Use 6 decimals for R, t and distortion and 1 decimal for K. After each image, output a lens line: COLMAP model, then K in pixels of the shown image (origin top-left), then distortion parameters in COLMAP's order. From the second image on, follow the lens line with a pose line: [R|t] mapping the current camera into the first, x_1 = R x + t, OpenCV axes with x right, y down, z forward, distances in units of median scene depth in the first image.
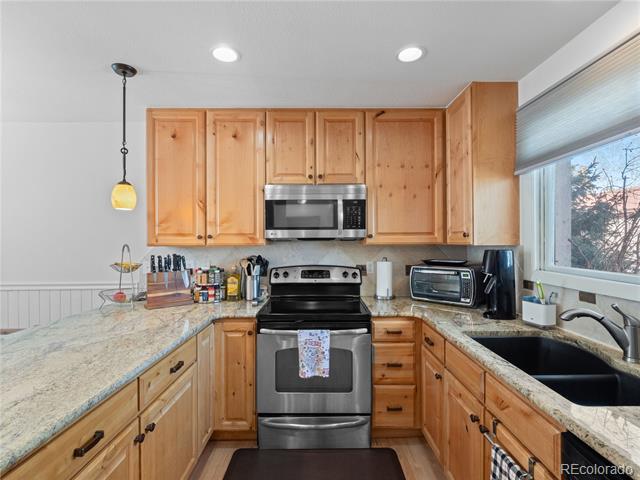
lens RADIAL K [[315.8, 0, 318.6], [0, 315.8, 240.8], [0, 0, 1]] dist [0.003058, -0.000951]
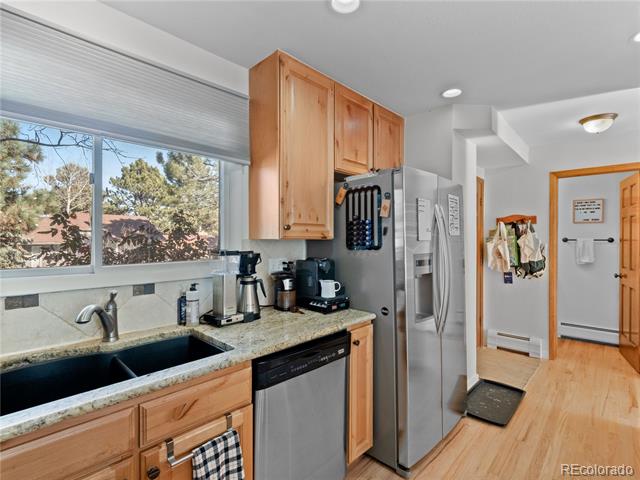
lens RADIAL K [[315.8, 0, 324.0], [0, 315.8, 237.6], [0, 0, 1]] dist [0.003058, -0.000951]
pose [[-0.725585, 0.003040, 0.688125, -0.164678], [-0.001145, 0.999984, -0.005626, 0.012204], [-0.688131, -0.004870, -0.725570, 0.670024]]
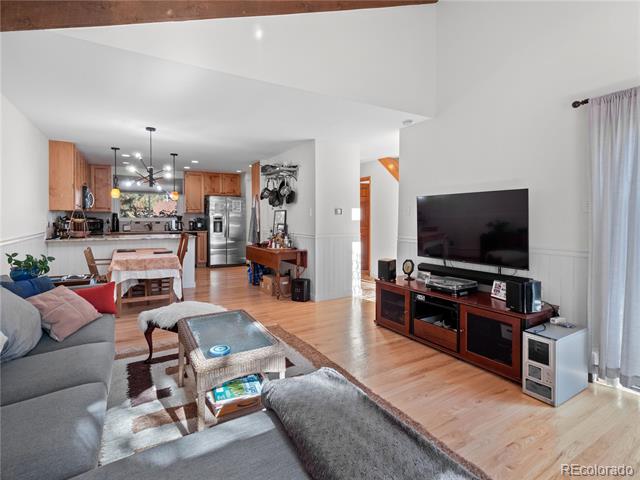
lens RADIAL K [[315.8, 0, 323.5], [0, 315.8, 225.3], [0, 0, 1]] dist [0.003058, -0.000951]
pose [[-0.515717, -0.019071, 0.856547, -3.125488], [-0.004101, 0.999796, 0.019792, 0.068664], [-0.856749, 0.006694, -0.515690, 0.671838]]
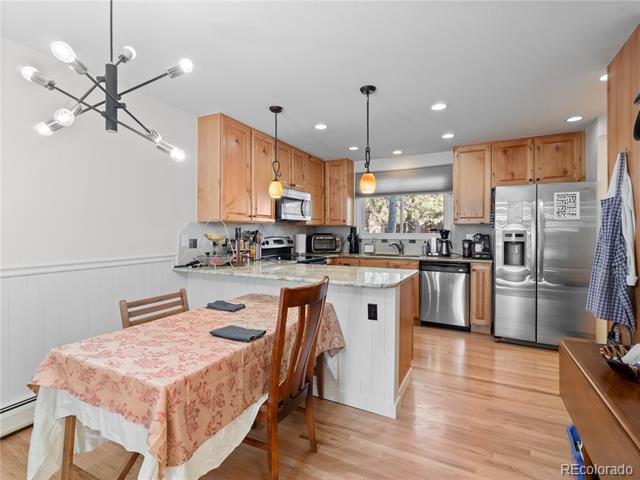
lens RADIAL K [[315.8, 0, 321.3], [0, 315.8, 232.5], [0, 0, 1]] dist [0.003058, -0.000951]
pose [[0.458085, 0.004147, 0.888899, -1.490388], [-0.004913, 0.999986, -0.002134, 0.063949], [-0.888895, -0.003390, 0.458099, 0.054245]]
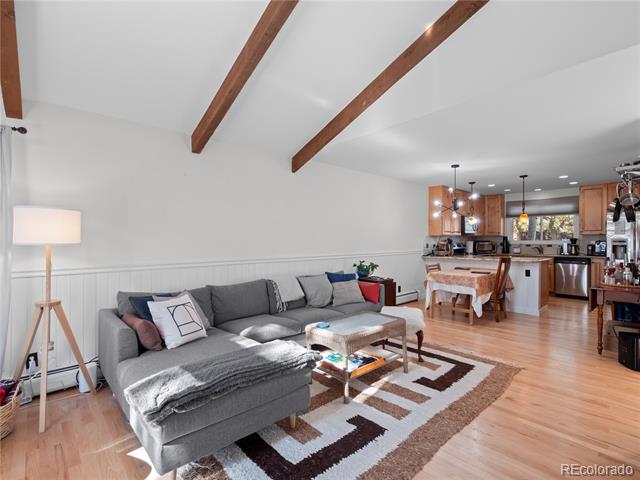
lens RADIAL K [[315.8, 0, 321.9], [0, 315.8, 238.7], [0, 0, 1]] dist [0.003058, -0.000951]
pose [[0.739203, 0.003793, 0.673472, -3.171817], [-0.000350, 0.999986, -0.005247, 0.062461], [-0.673483, 0.003643, 0.739194, -0.327927]]
